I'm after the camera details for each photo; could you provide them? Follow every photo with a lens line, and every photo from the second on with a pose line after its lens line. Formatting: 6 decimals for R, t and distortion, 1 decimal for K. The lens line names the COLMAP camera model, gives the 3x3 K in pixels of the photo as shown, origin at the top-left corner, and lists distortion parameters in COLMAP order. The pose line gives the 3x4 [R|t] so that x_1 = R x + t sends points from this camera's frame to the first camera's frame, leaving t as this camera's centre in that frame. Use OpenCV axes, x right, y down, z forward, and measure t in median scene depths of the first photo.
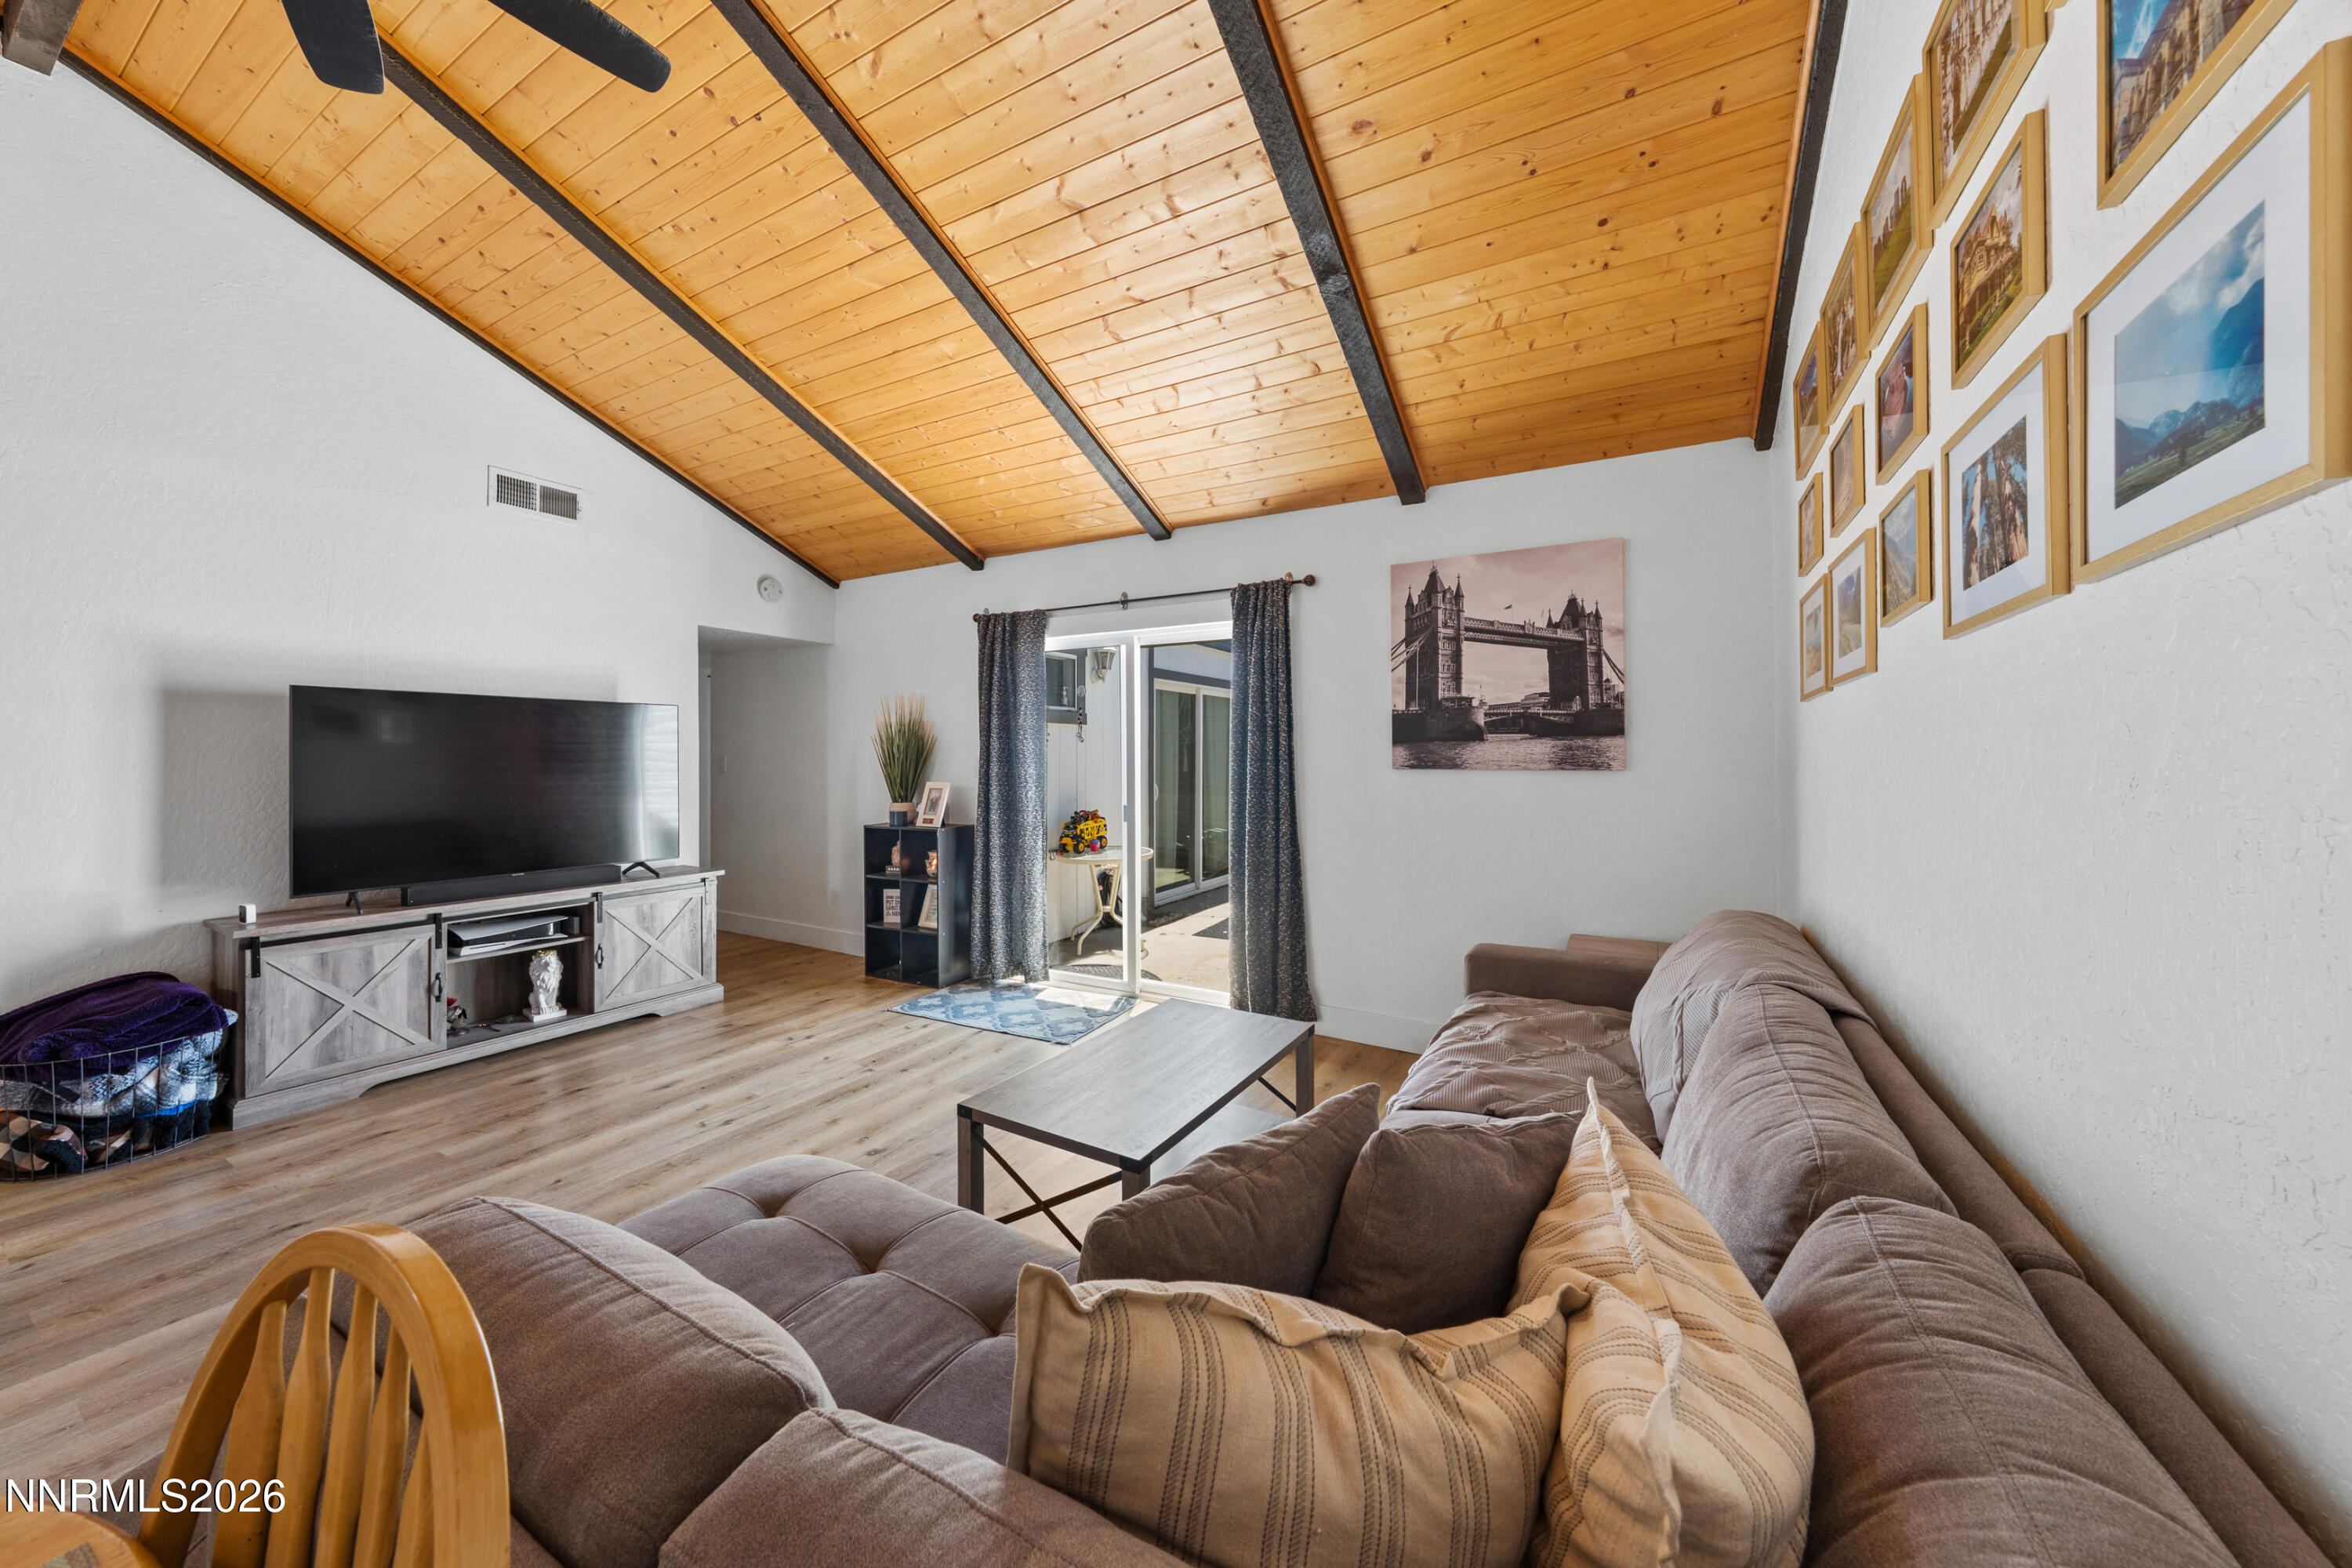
lens RADIAL K [[808.6, 0, 1181.0], [0, 808.6, 752.1], [0, 0, 1]] dist [-0.001726, -0.000158]
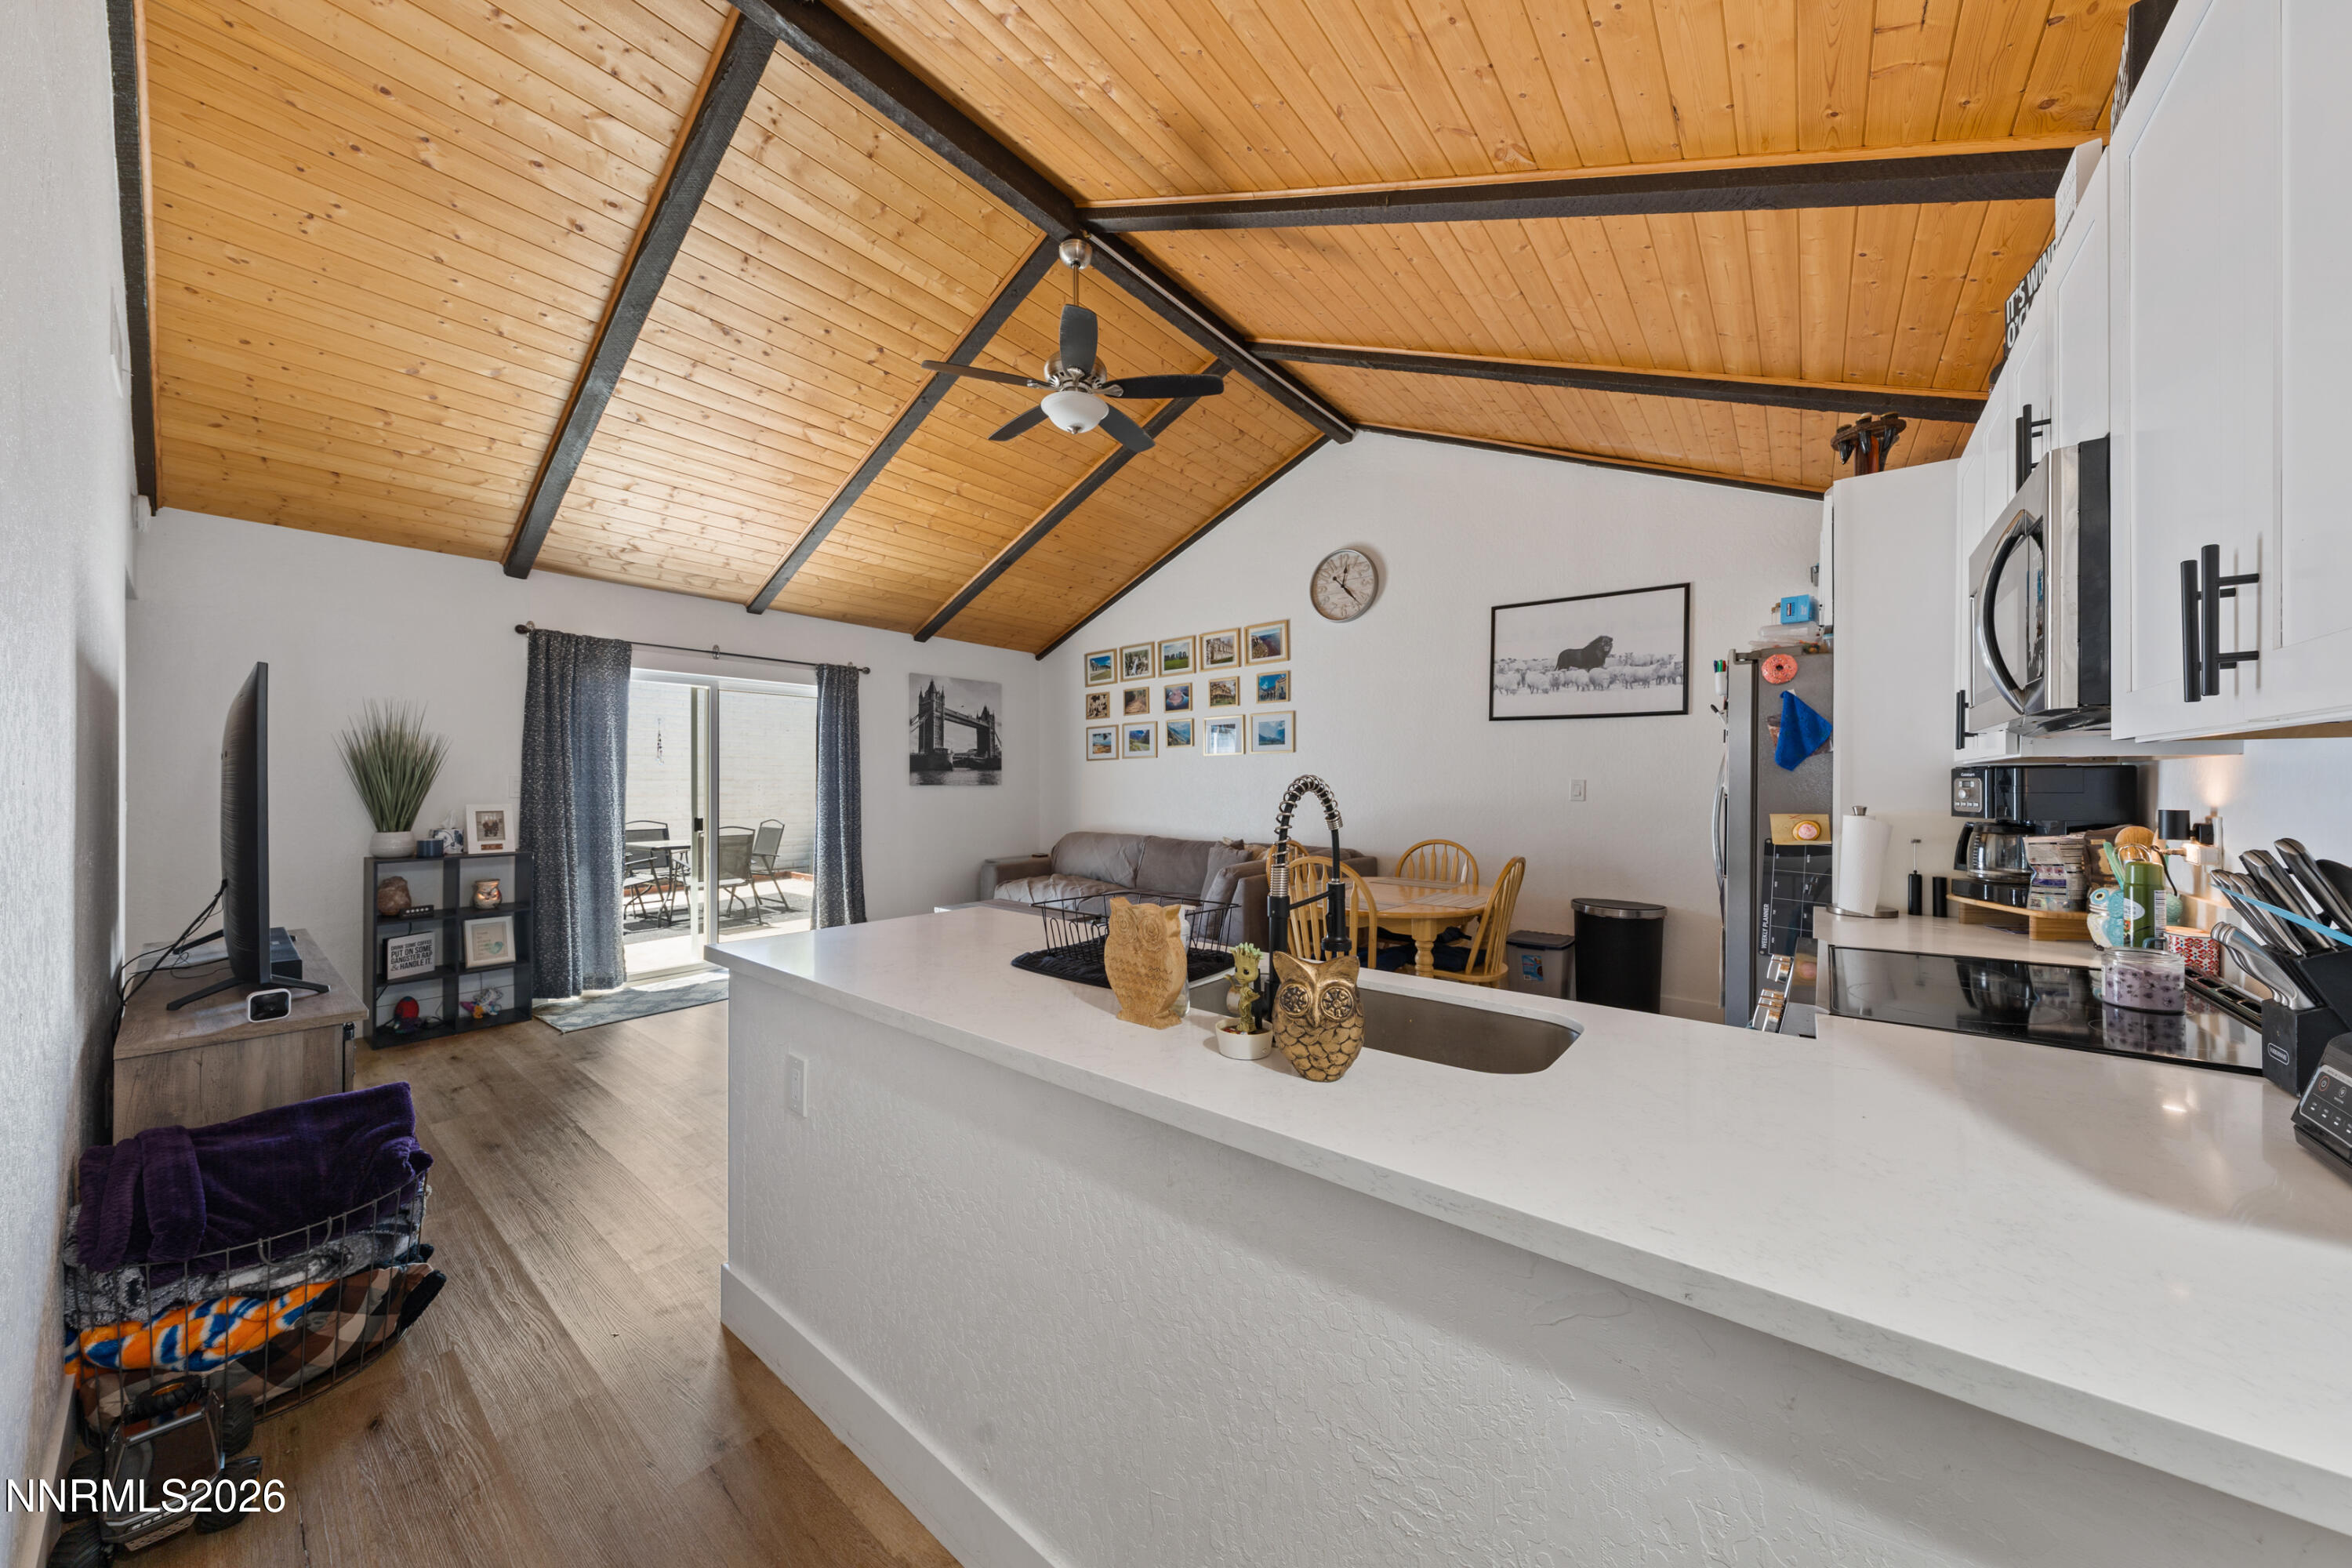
lens RADIAL K [[789.1, 0, 1176.0], [0, 789.1, 784.0], [0, 0, 1]] dist [-0.000041, 0.000014]
pose [[0.159479, -0.001032, 0.987201, -1.440280], [-0.007106, 0.999972, 0.002193, 0.010077], [-0.987176, -0.007365, 0.159467, 0.134120]]
